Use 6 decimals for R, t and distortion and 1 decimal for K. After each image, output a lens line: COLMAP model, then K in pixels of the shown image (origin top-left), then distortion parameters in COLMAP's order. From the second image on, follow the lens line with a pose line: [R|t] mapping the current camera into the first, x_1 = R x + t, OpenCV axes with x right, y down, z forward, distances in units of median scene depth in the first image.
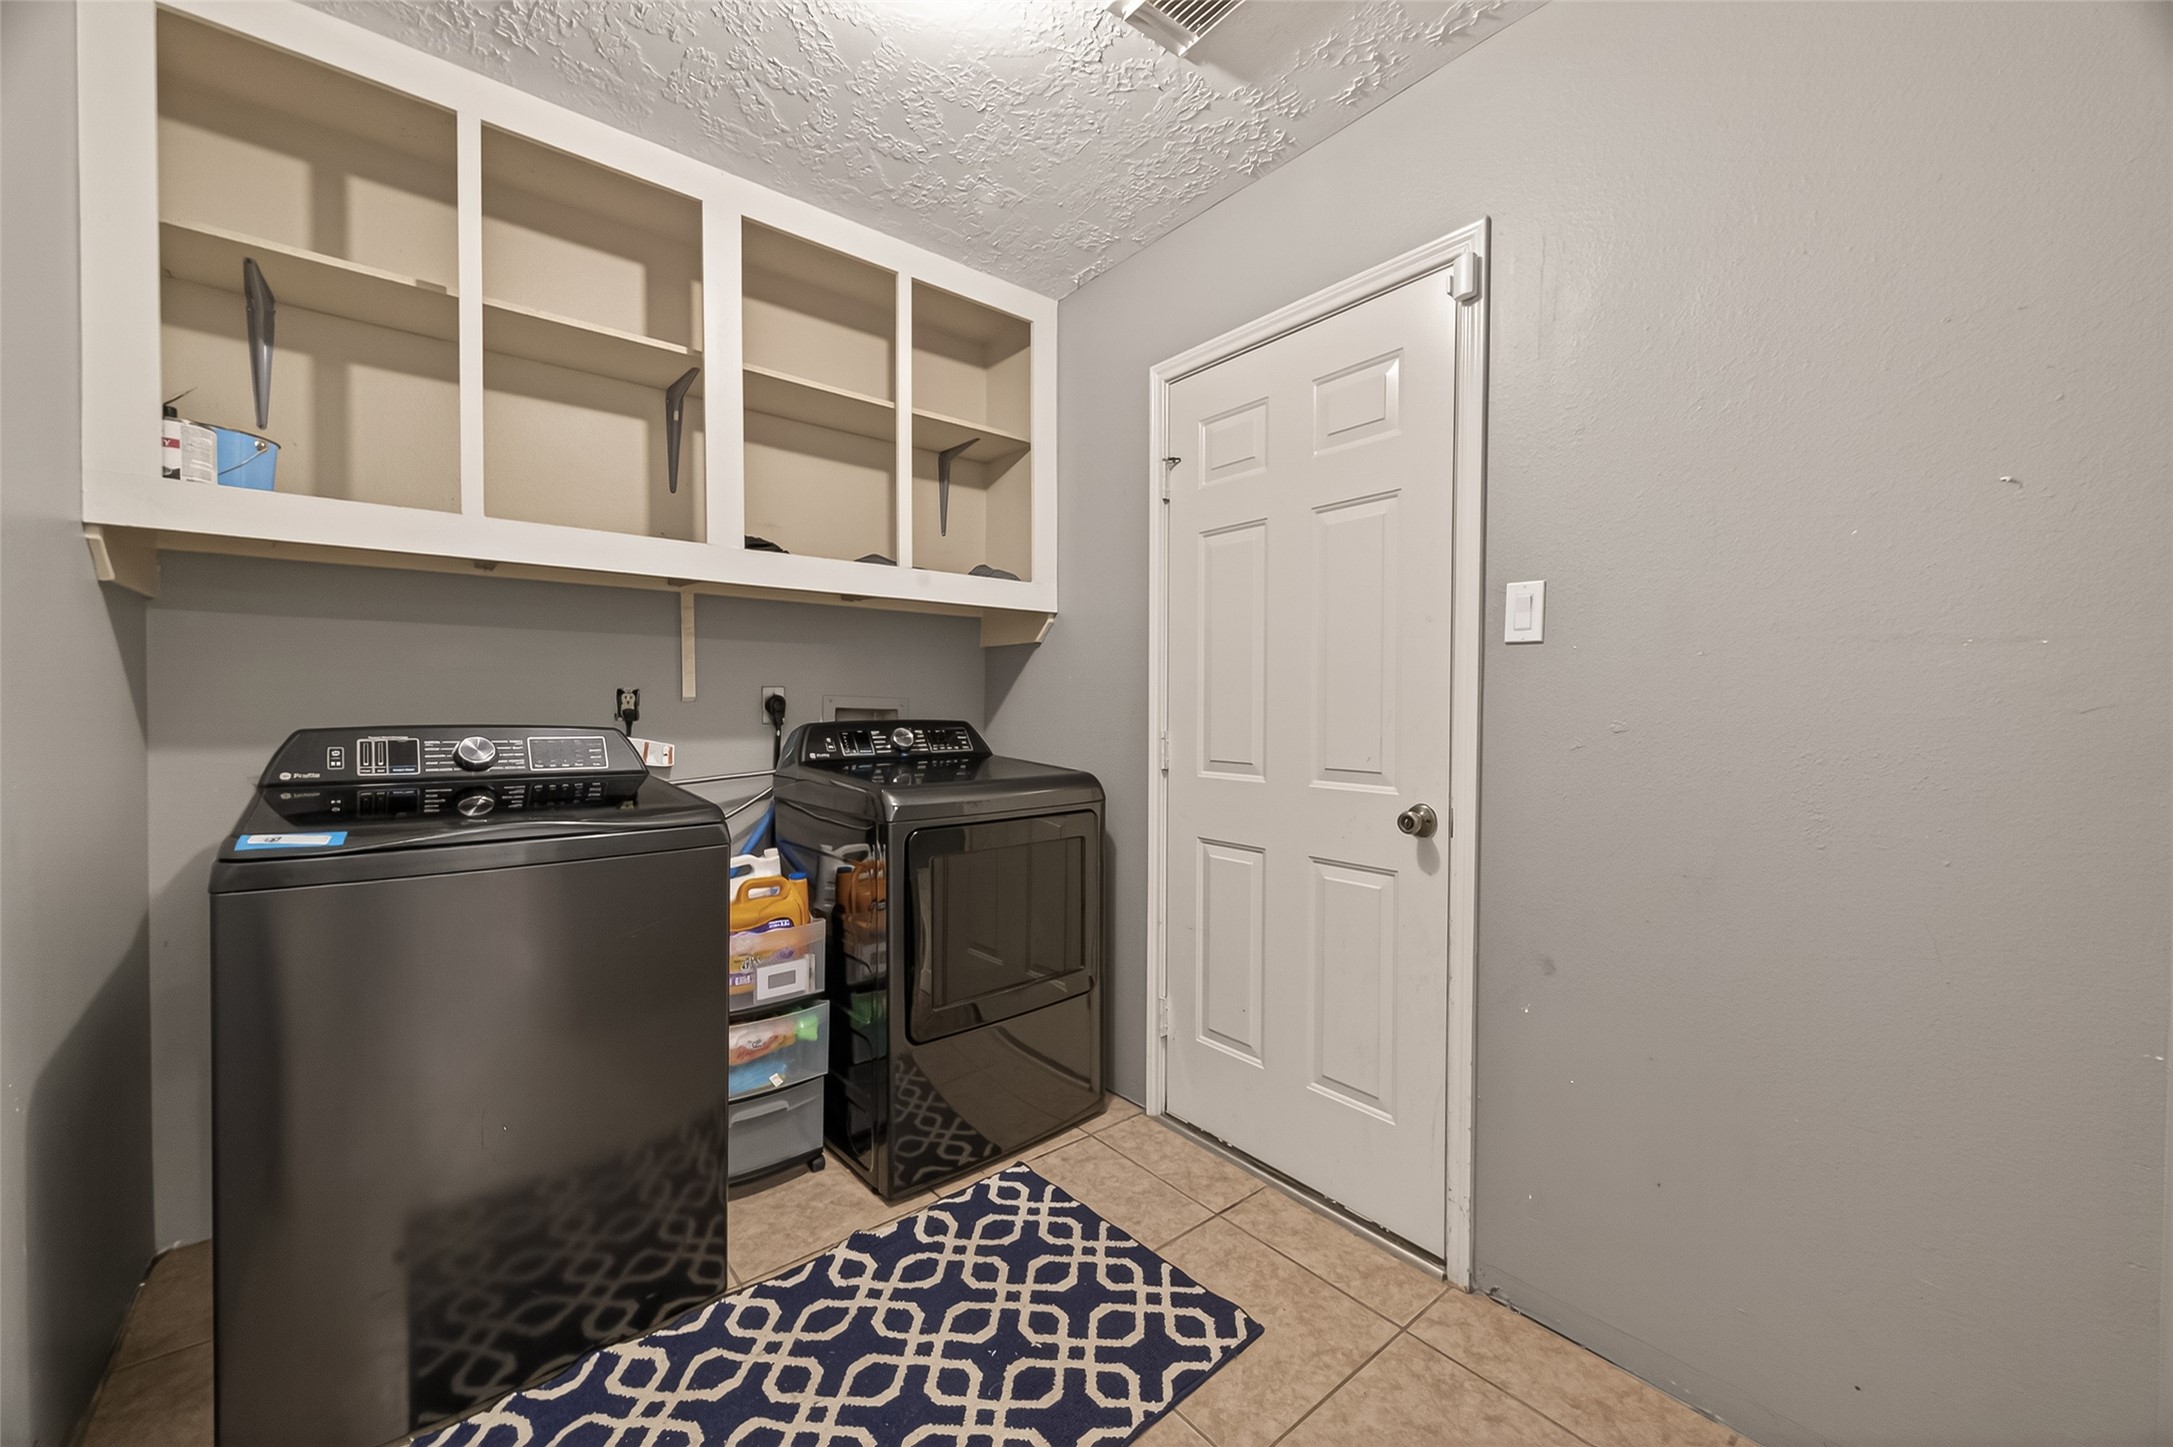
lens RADIAL K [[849.4, 0, 1089.2], [0, 849.4, 721.6], [0, 0, 1]] dist [0.003470, -0.000129]
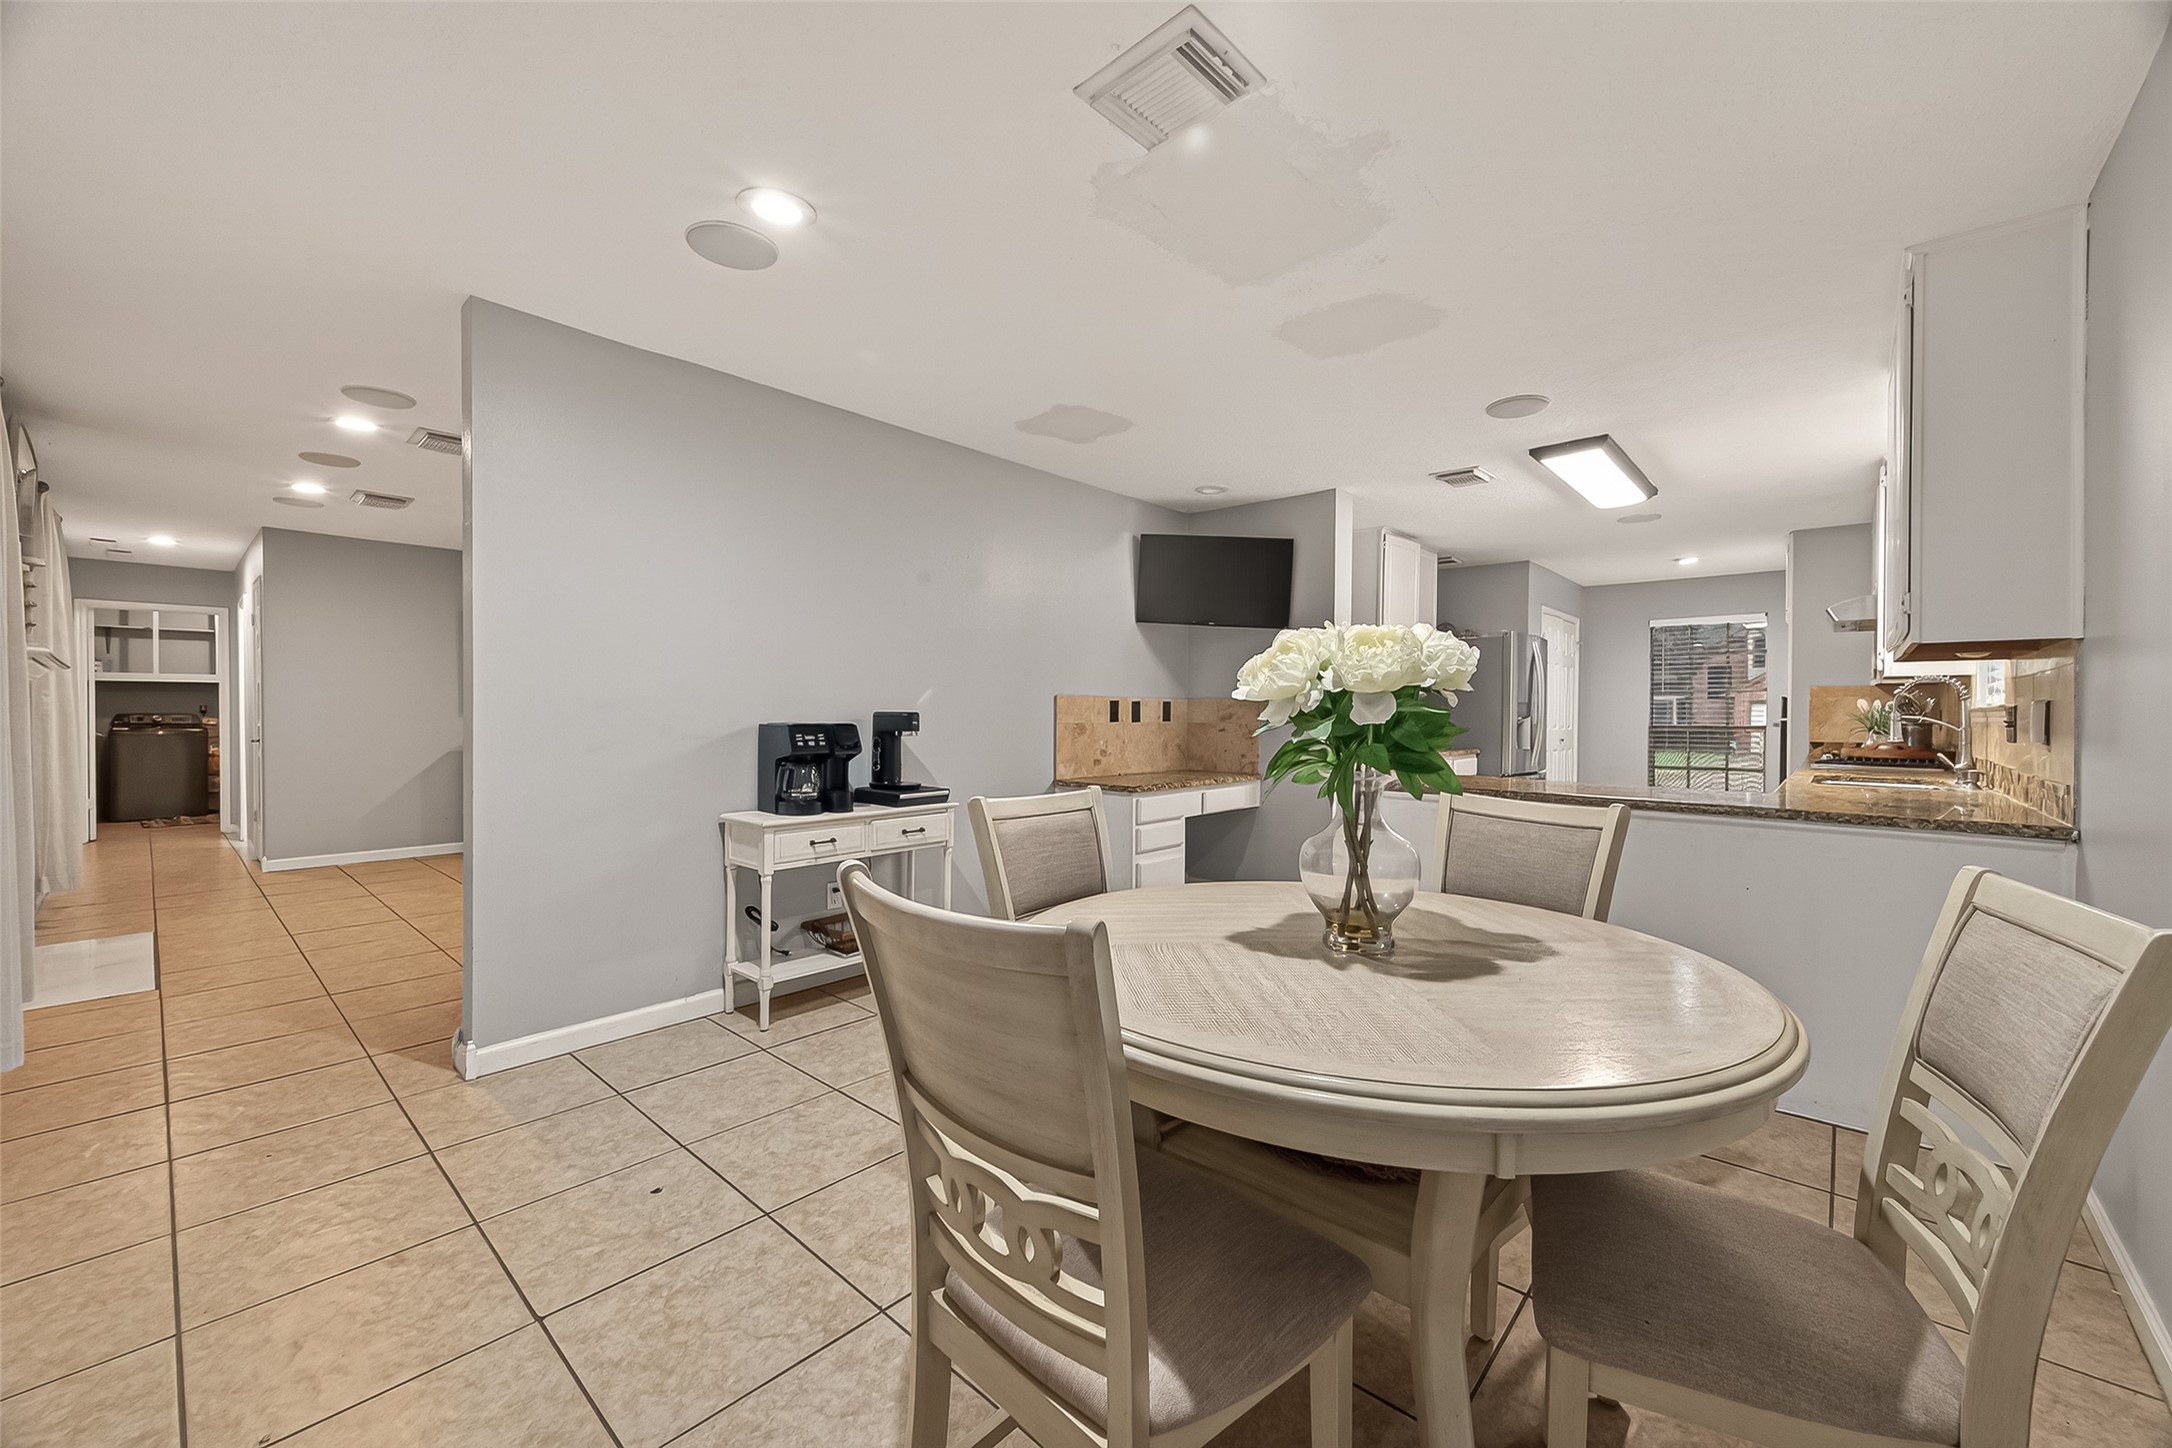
lens RADIAL K [[851.3, 0, 1082.9], [0, 851.3, 723.0], [0, 0, 1]] dist [0.001188, -0.000415]
pose [[0.989834, 0.002366, 0.142211, 4.058099], [-0.001122, 0.999960, -0.008827, 0.103446], [-0.142226, 0.008578, 0.989797, -4.853528]]
